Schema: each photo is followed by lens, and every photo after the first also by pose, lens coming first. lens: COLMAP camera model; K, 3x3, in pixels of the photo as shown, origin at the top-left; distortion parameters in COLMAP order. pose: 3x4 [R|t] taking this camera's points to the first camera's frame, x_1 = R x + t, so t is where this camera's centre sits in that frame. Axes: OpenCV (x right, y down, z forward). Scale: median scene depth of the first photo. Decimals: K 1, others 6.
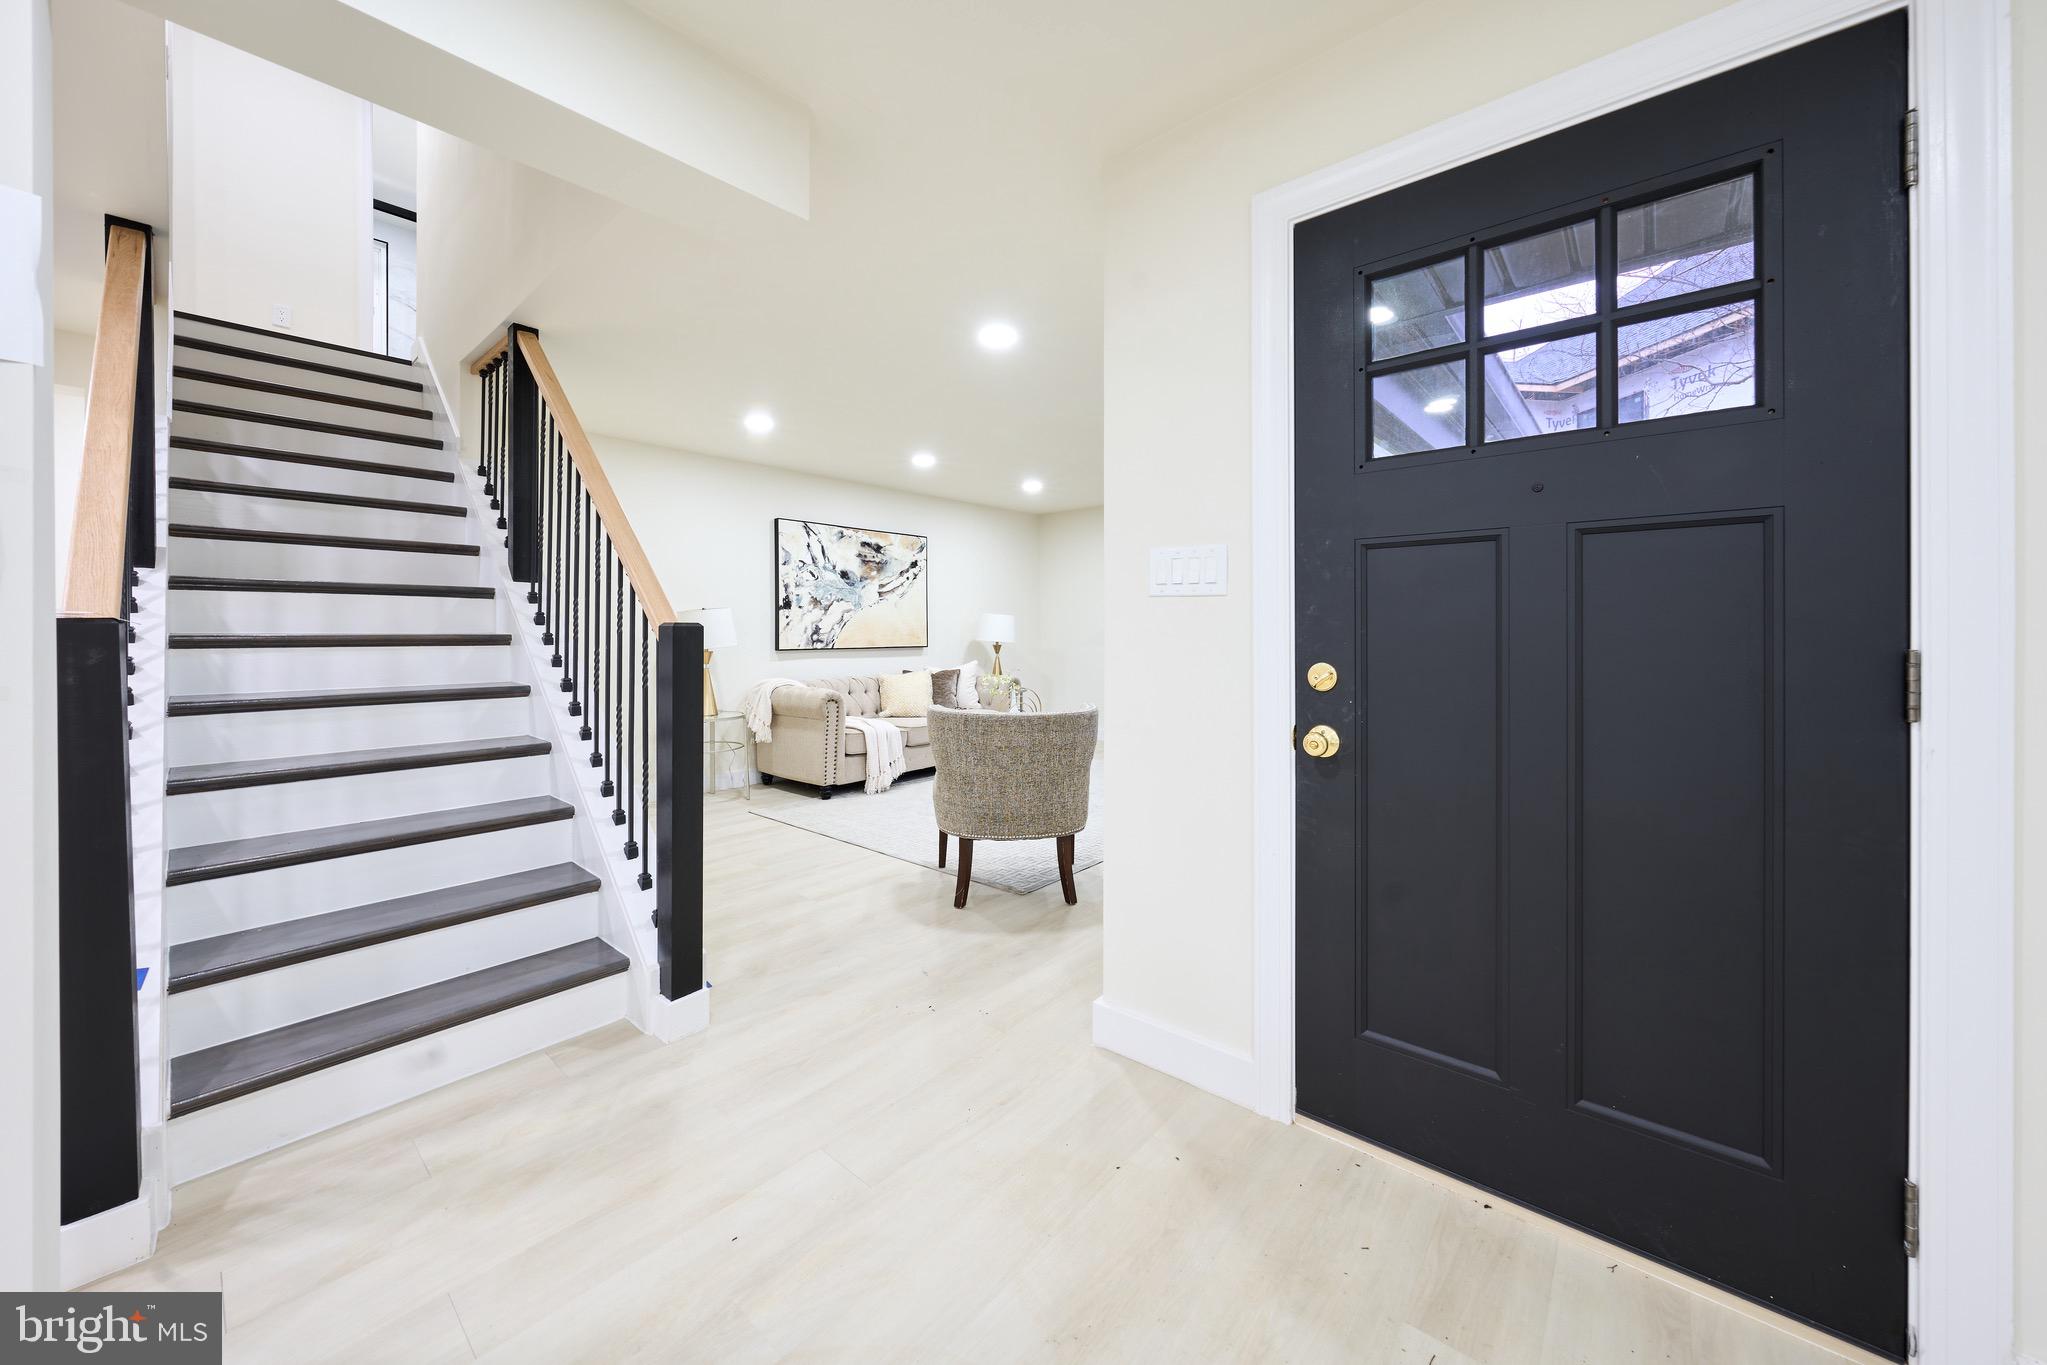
lens RADIAL K [[731.2, 0, 1025.8], [0, 731.2, 626.8], [0, 0, 1]] dist [-0.000113, 0.000039]
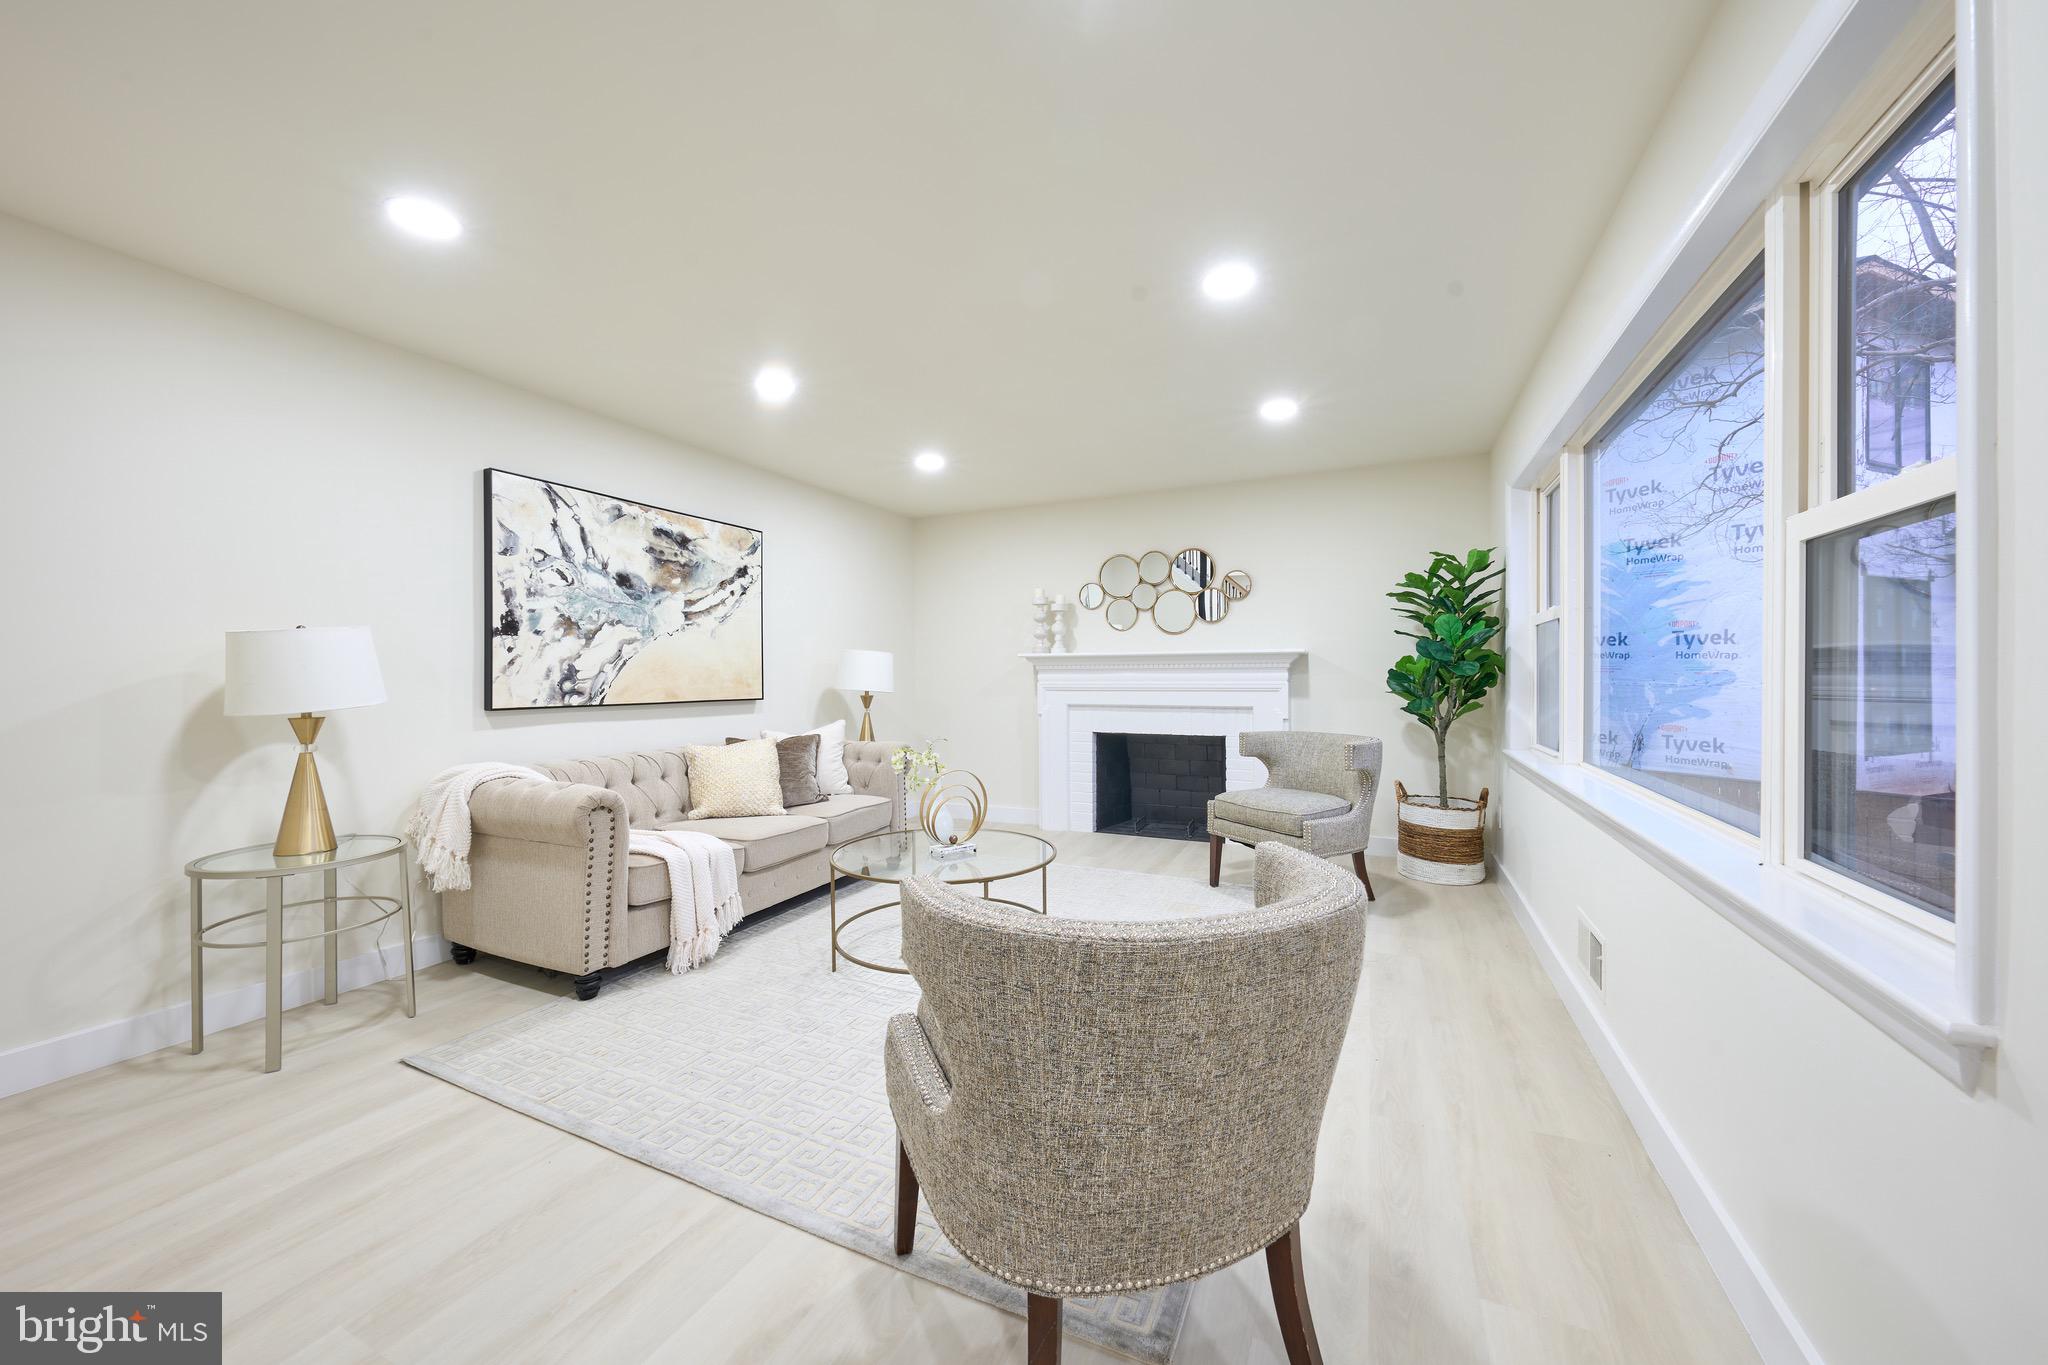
lens RADIAL K [[737.8, 0, 1032.9], [0, 737.8, 672.9], [0, 0, 1]] dist [-0.009296, 0.000047]
pose [[0.962705, 0.001448, 0.270548, -0.104252], [-0.001771, 0.999998, 0.000950, 0.003184], [-0.270546, -0.001393, 0.962706, 0.389832]]
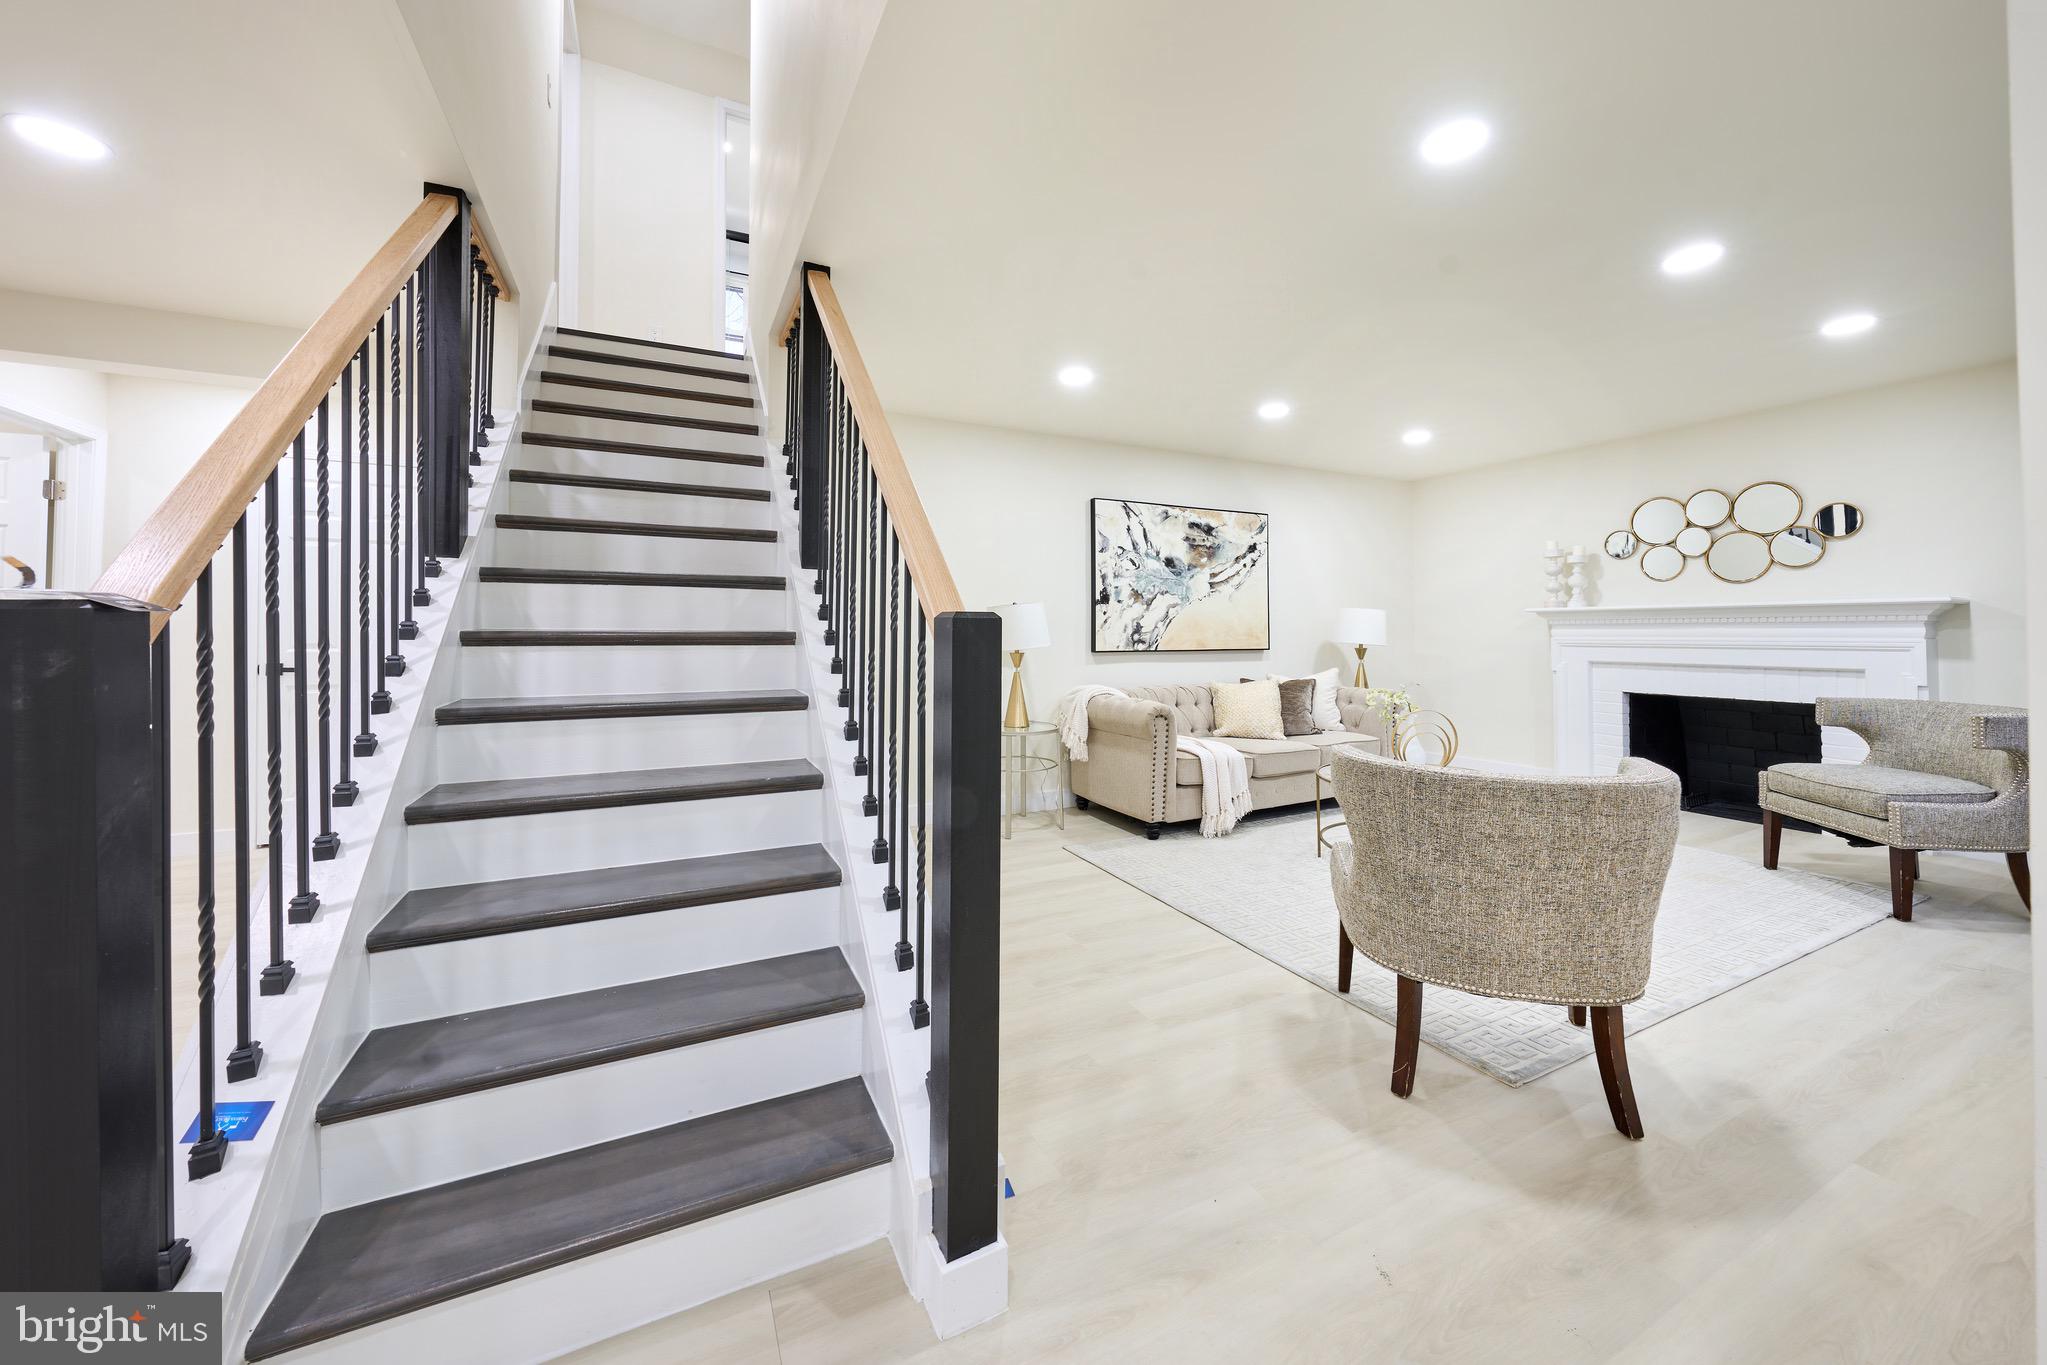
lens RADIAL K [[731.2, 0, 1025.8], [0, 731.2, 626.8], [0, 0, 1]] dist [-0.000113, 0.000039]
pose [[0.917881, -0.000266, -0.396856, -0.078389], [0.000086, 1.000000, -0.000471, 0.003079], [0.396856, 0.000398, 0.917881, 0.195837]]
